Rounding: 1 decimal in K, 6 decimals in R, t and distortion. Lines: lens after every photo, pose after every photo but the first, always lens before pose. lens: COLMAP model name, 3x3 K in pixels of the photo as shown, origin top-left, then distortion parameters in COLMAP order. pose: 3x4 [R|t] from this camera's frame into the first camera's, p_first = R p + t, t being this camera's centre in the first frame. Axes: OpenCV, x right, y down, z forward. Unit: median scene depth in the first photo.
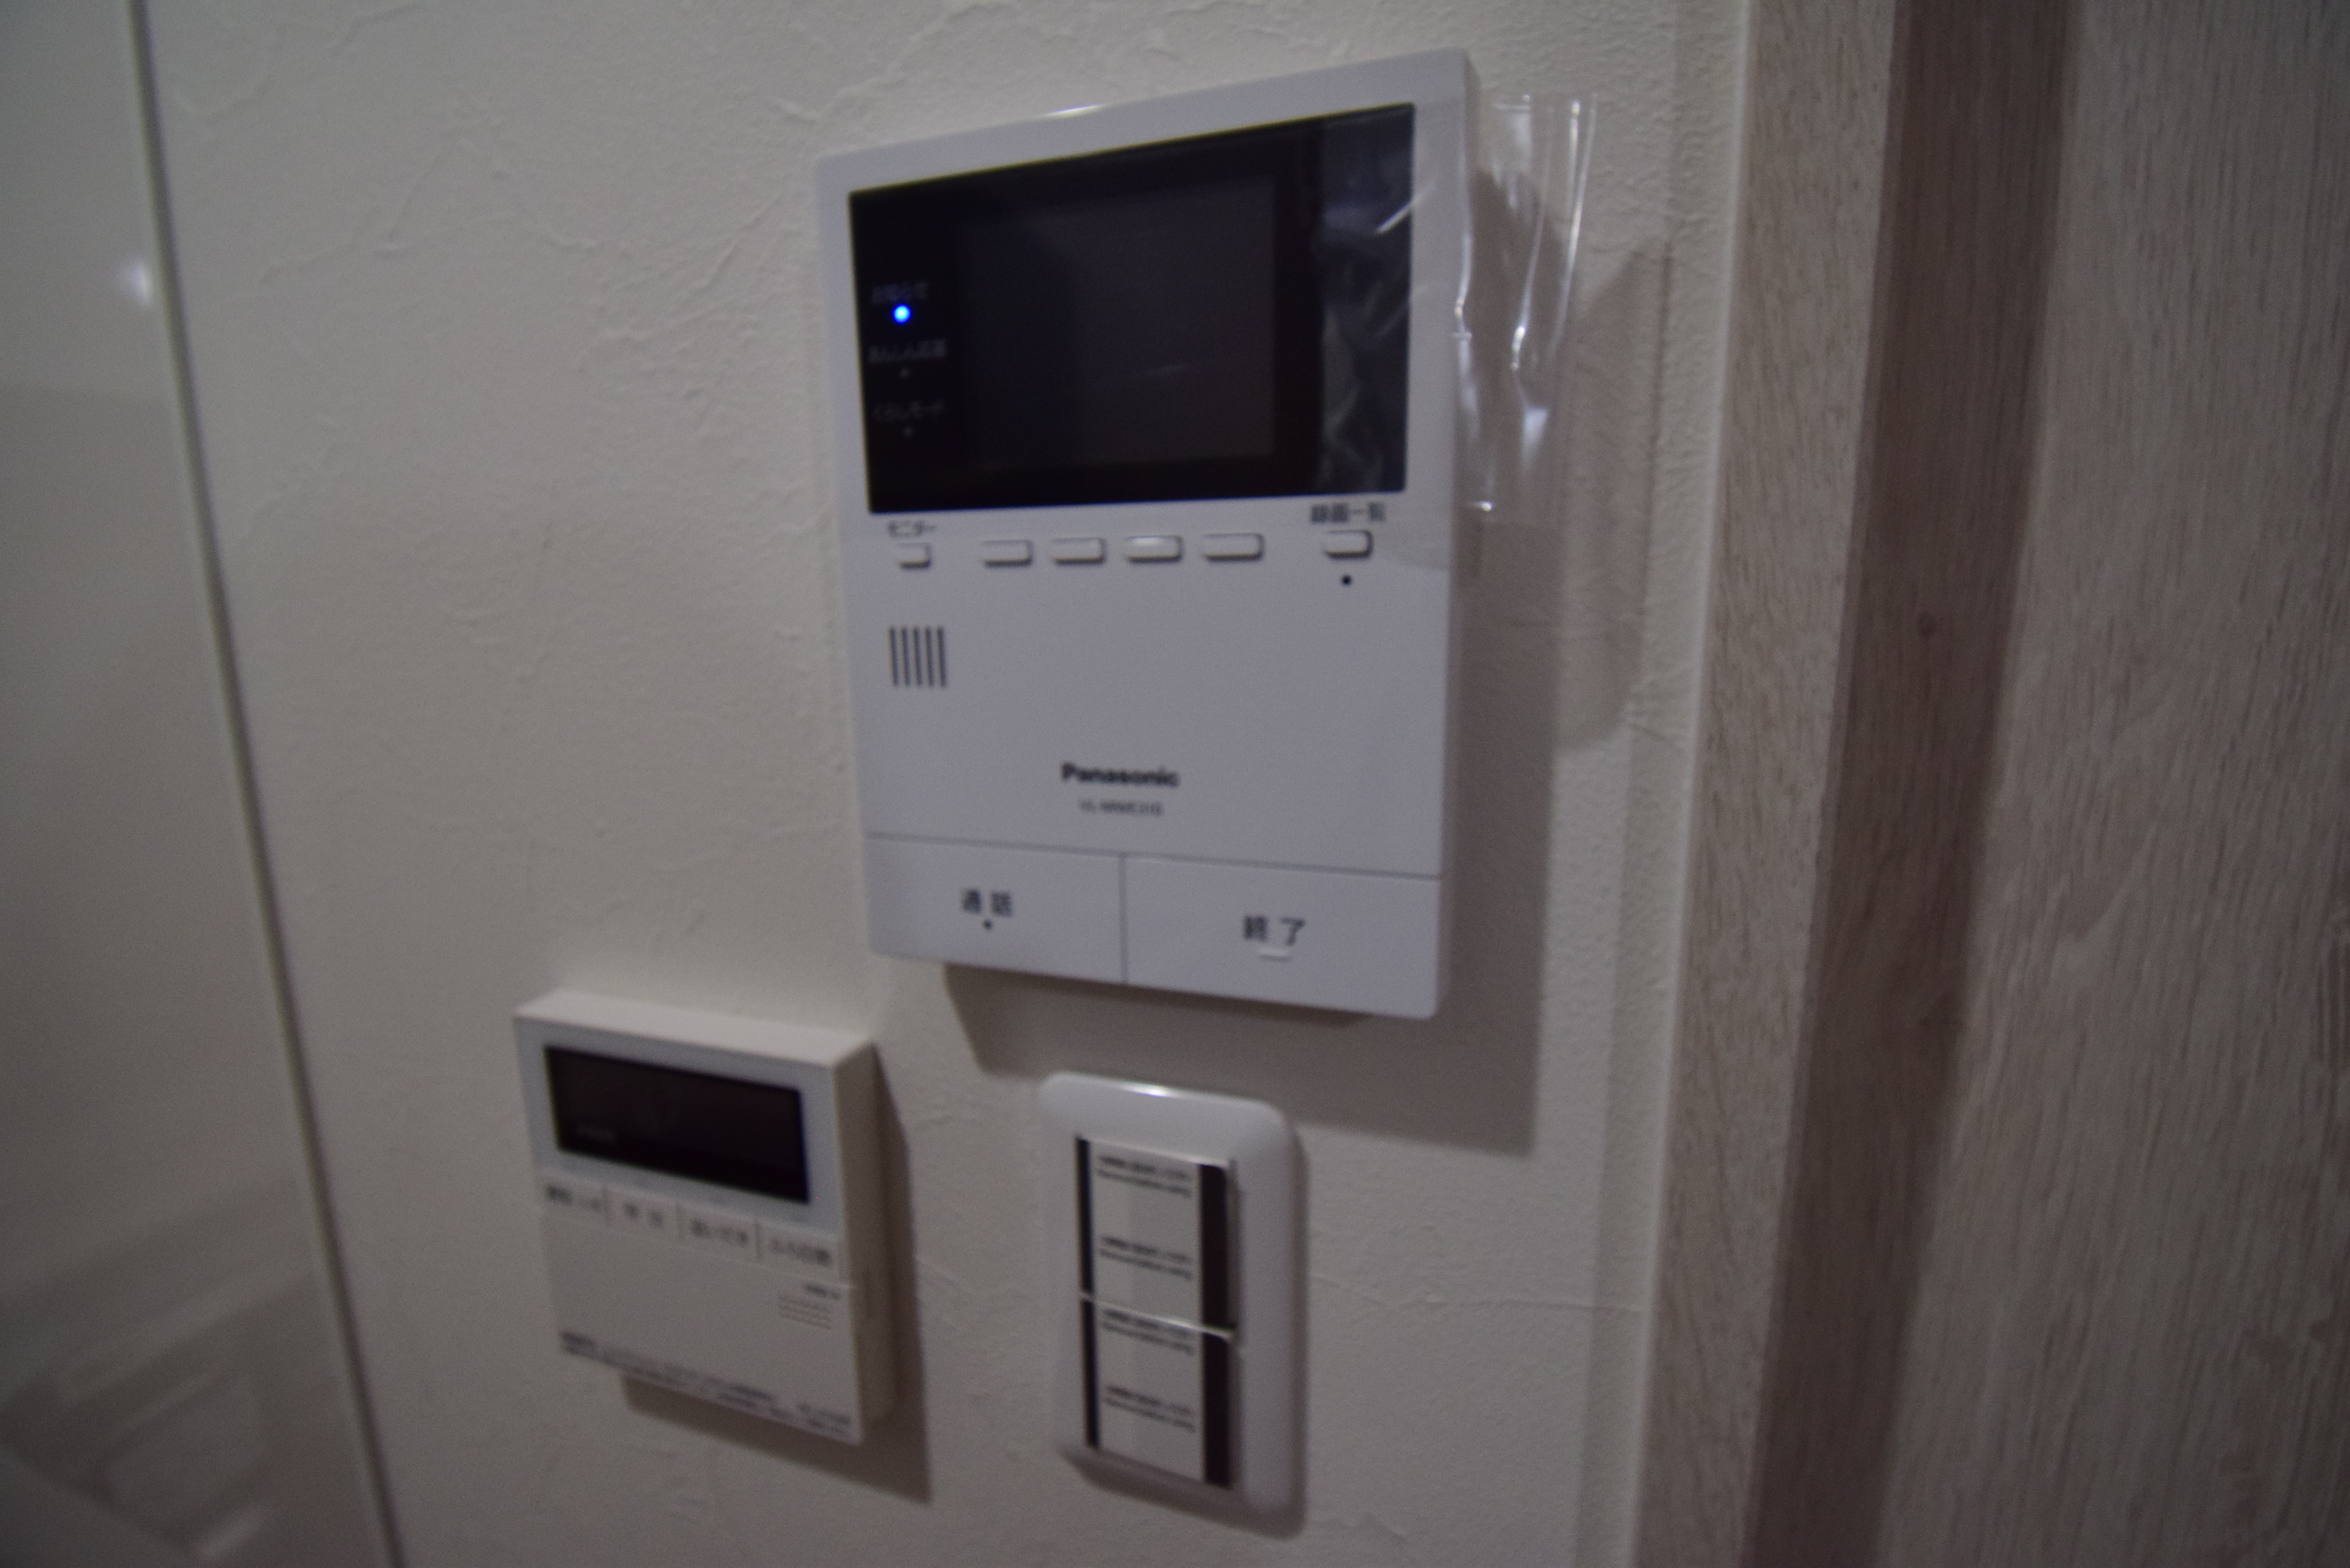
lens RADIAL K [[1044.2, 0, 1185.5], [0, 1044.2, 788.7], [0, 0, 1]] dist [0.009706, -0.021697]
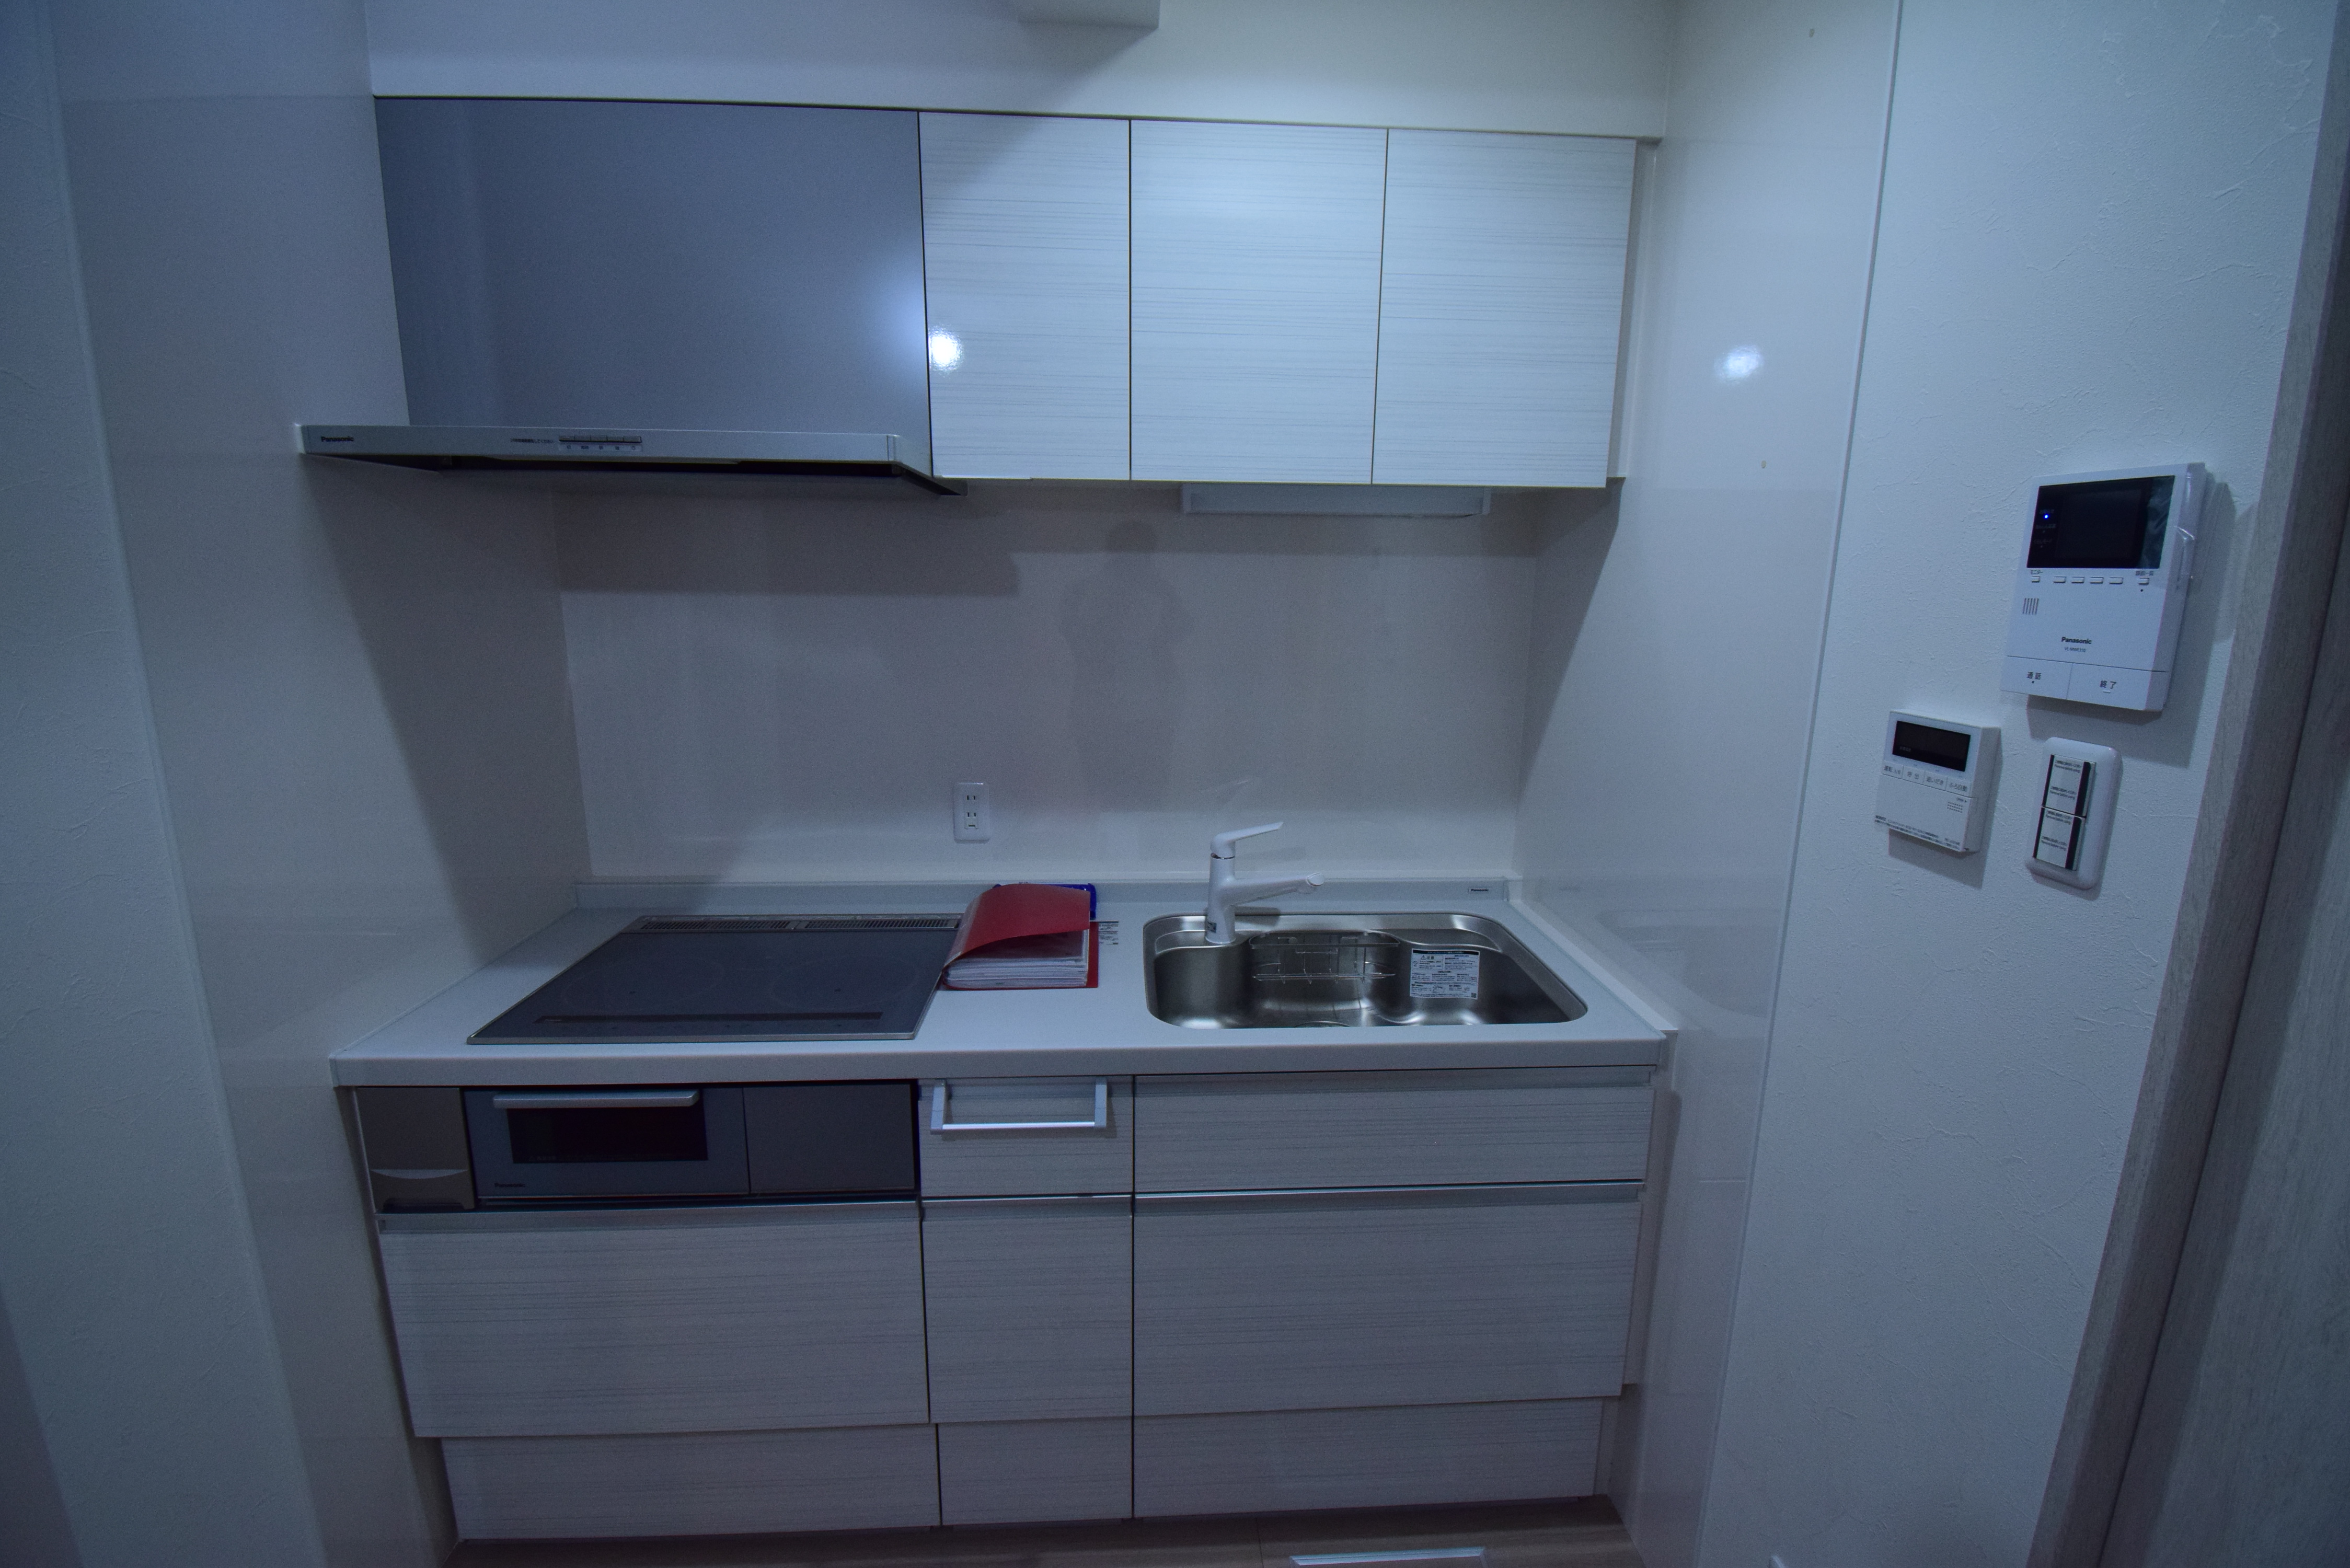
lens RADIAL K [[1044.2, 0, 1185.5], [0, 1044.2, 788.7], [0, 0, 1]] dist [0.009706, -0.021697]
pose [[0.386360, 0.203405, -0.899640, 1.969804], [-0.182132, 0.973000, 0.141773, 0.508326], [0.904187, 0.109078, 0.412974, -3.056474]]
